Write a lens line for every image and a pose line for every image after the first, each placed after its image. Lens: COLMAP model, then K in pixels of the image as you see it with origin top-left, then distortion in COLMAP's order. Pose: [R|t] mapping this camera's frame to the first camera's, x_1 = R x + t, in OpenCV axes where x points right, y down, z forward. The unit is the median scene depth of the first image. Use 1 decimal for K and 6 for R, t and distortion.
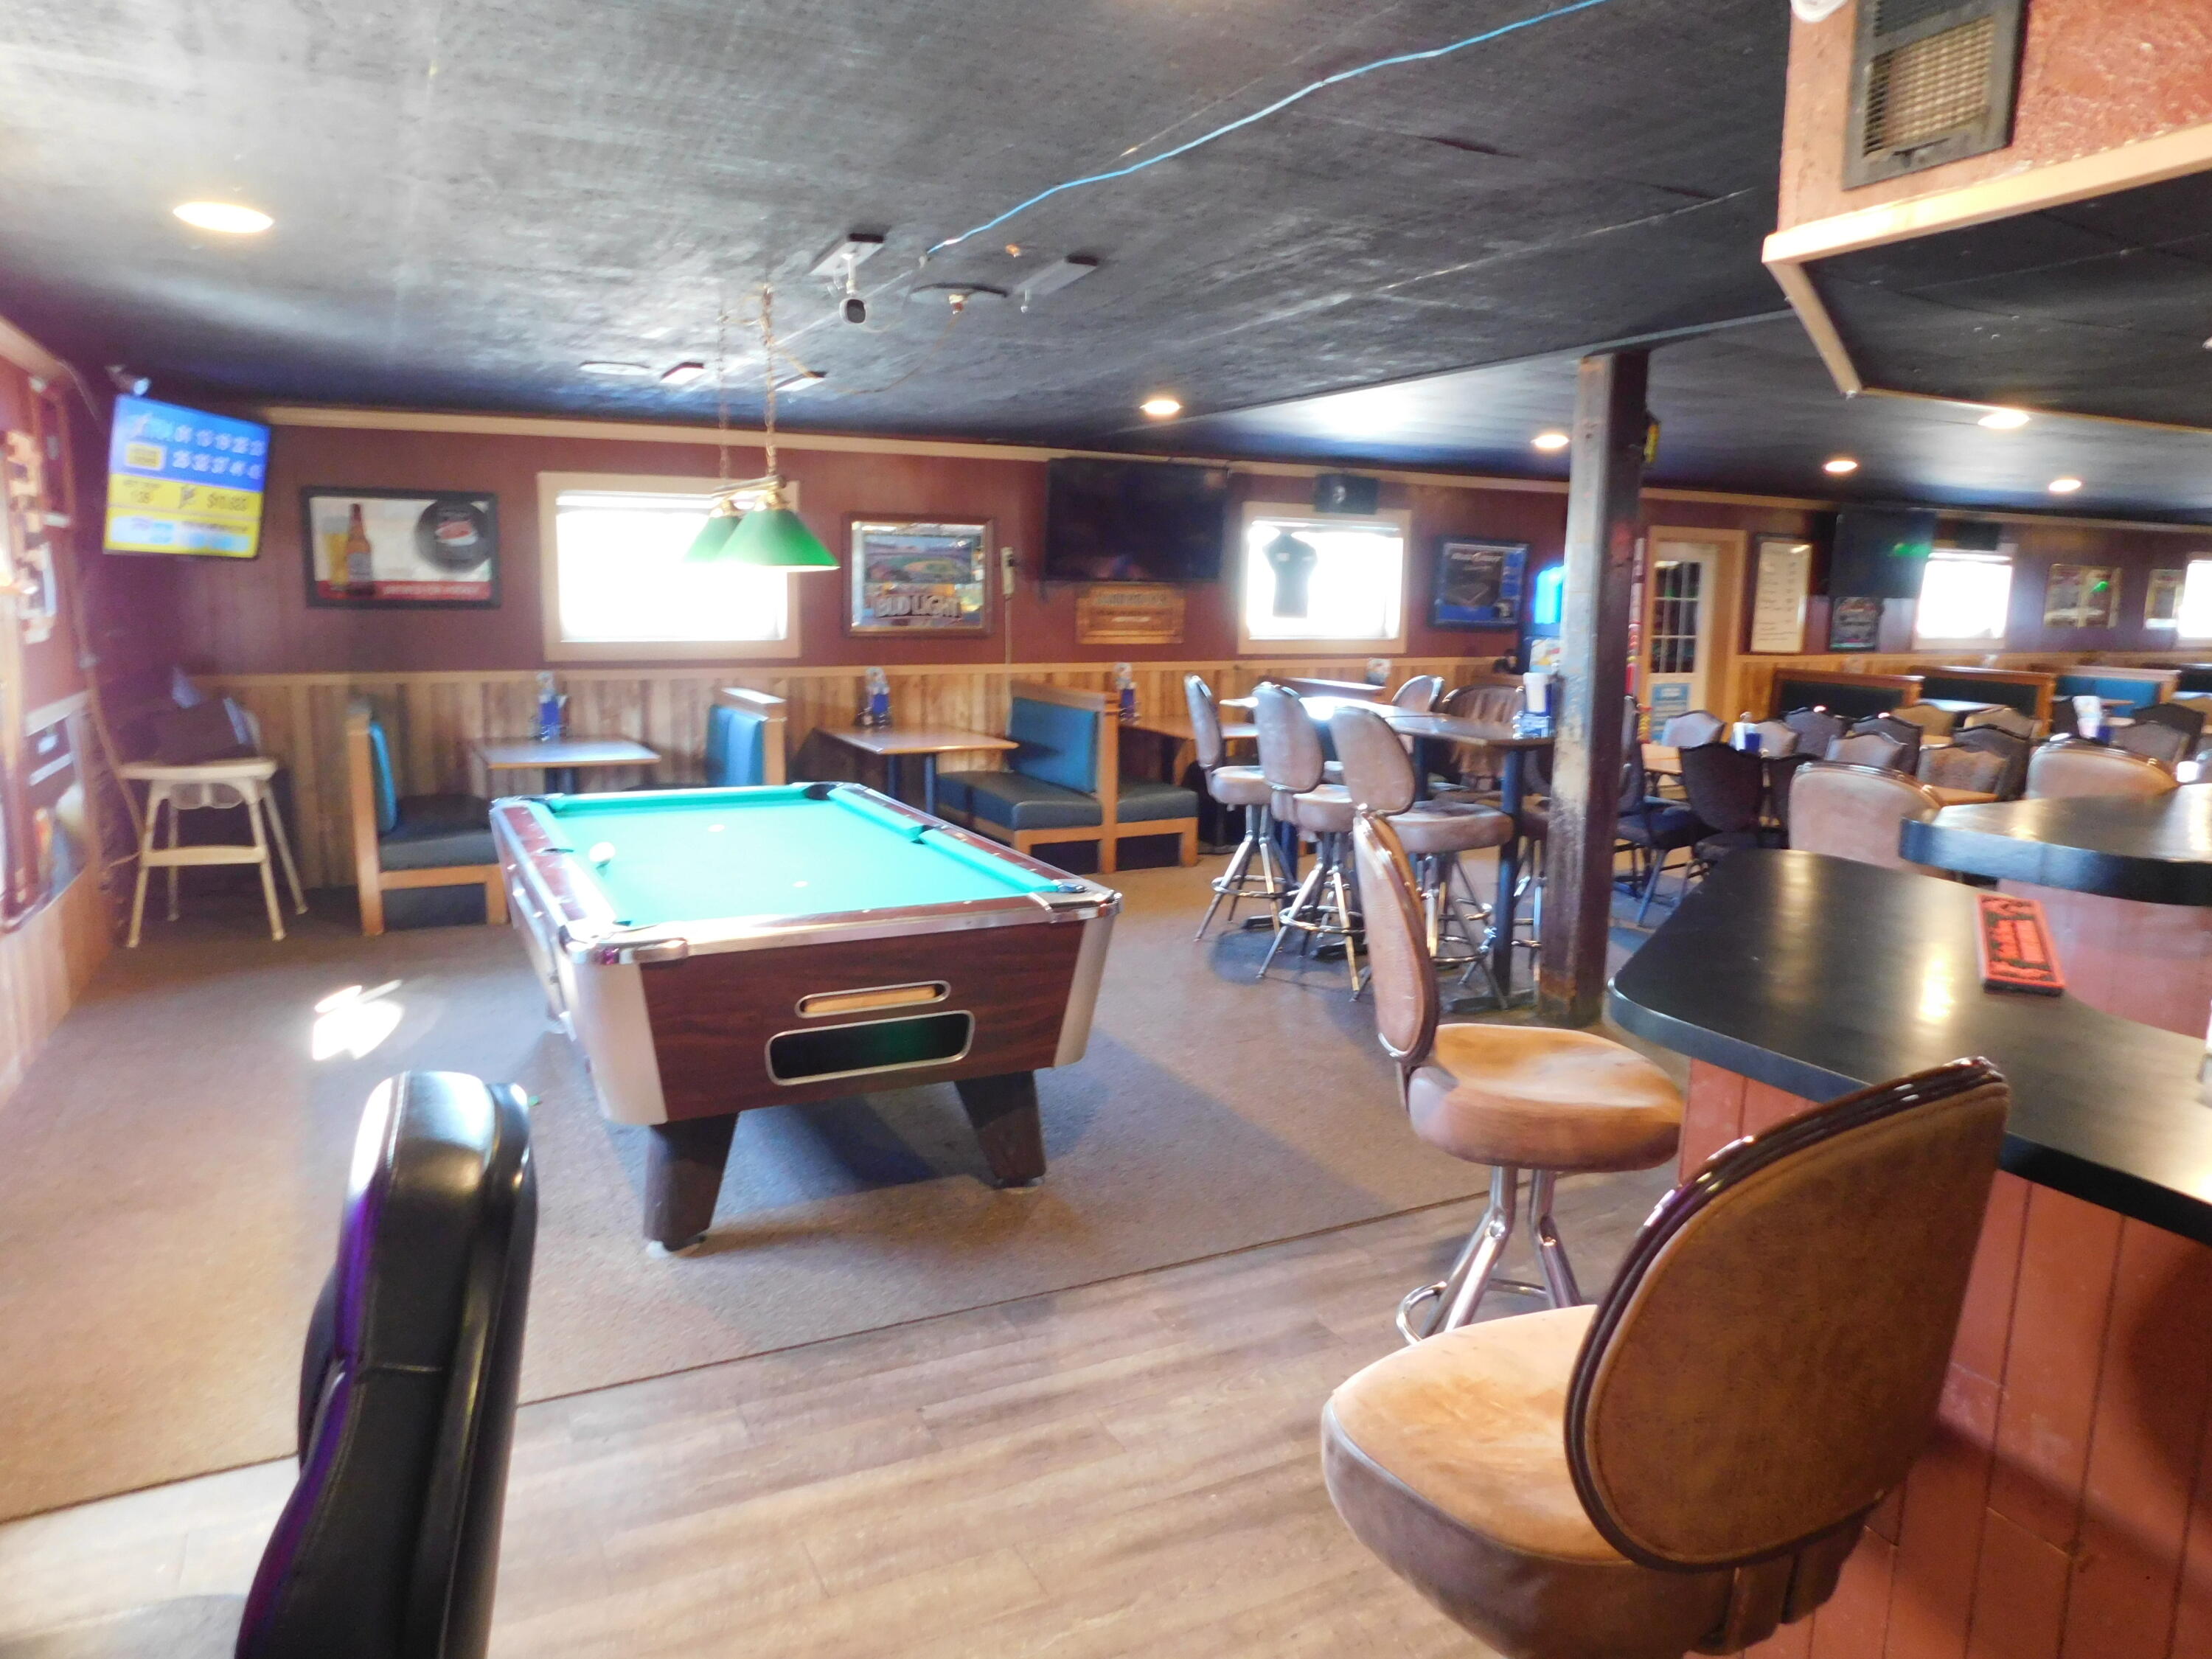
lens RADIAL K [[1450.6, 0, 1104.5], [0, 1450.6, 833.7], [0, 0, 1]] dist [-0.073070, 0.057740]
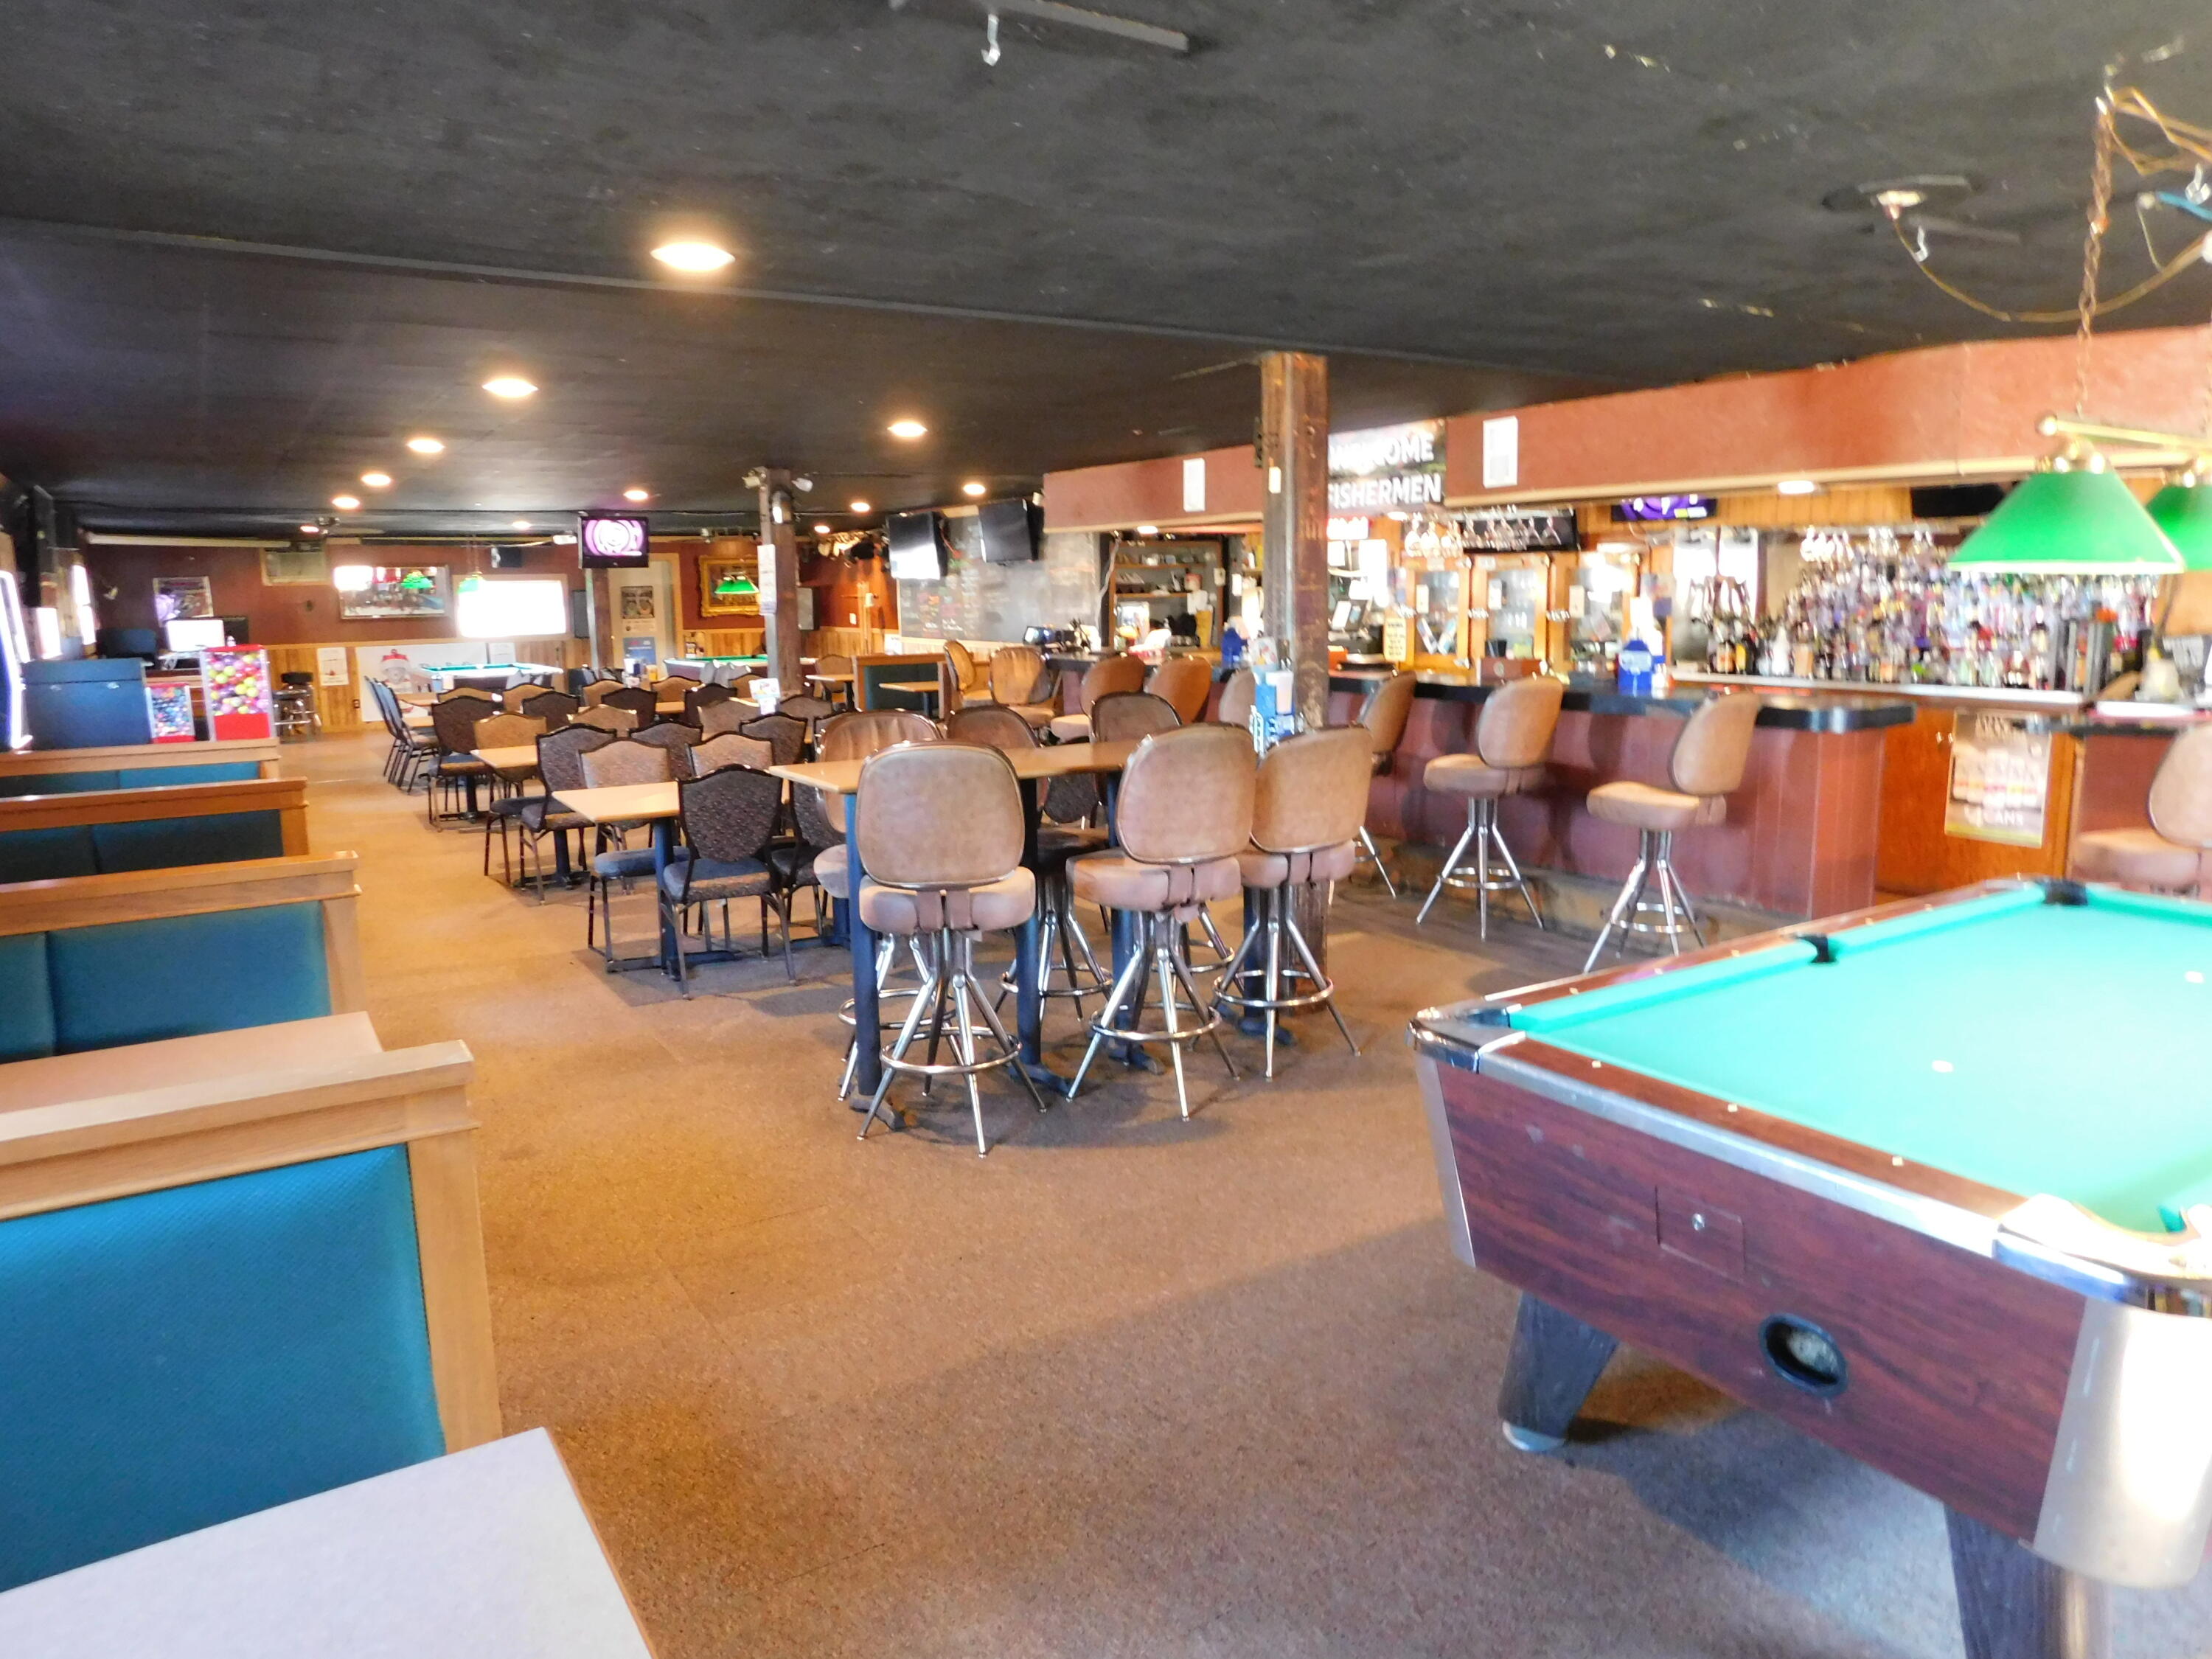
lens RADIAL K [[1450.6, 0, 1098.6], [0, 1450.6, 829.8], [0, 0, 1]] dist [-0.073070, 0.057740]
pose [[-0.092557, -0.178664, 0.979547, -0.474743], [0.183915, 0.963775, 0.193166, -0.157501], [-0.978575, 0.198032, -0.056345, 0.853828]]
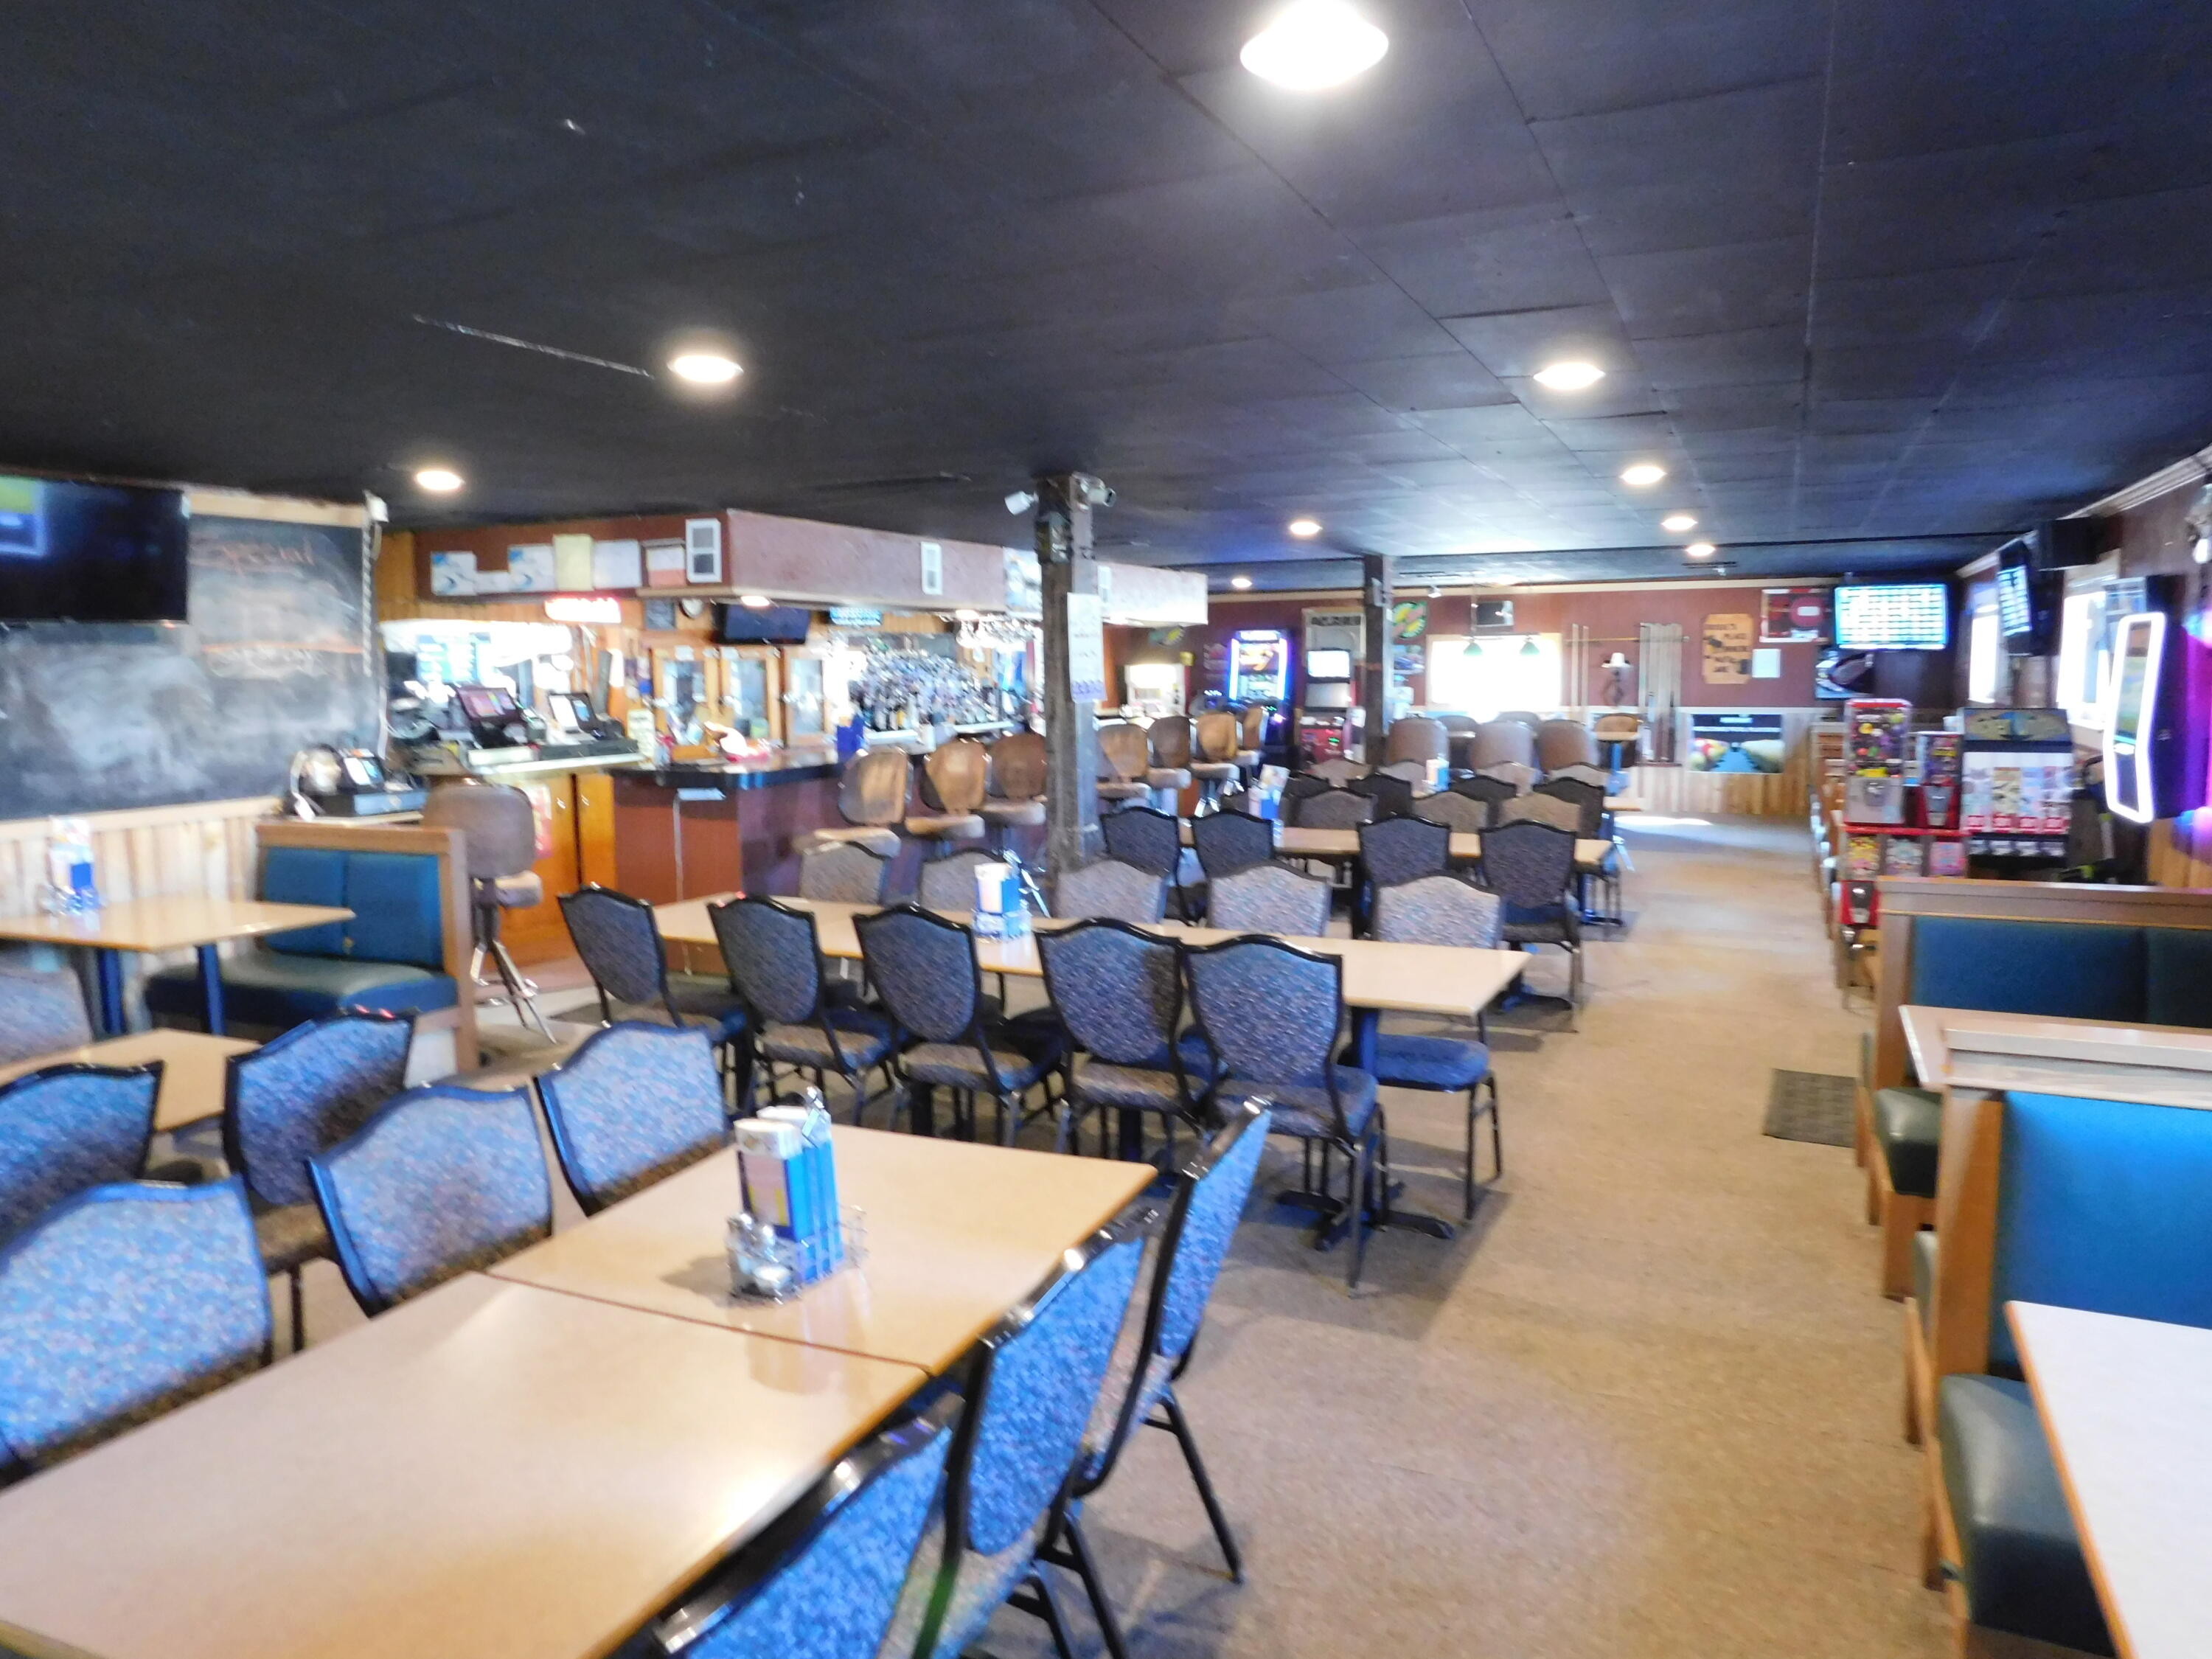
lens RADIAL K [[1450.6, 0, 1115.3], [0, 1450.6, 830.3], [0, 0, 1]] dist [-0.073070, 0.057740]
pose [[-0.782437, 0.066637, -0.619154, 1.414964], [-0.105153, 0.965843, 0.236833, -0.279825], [0.613787, 0.250413, -0.748705, 1.715178]]
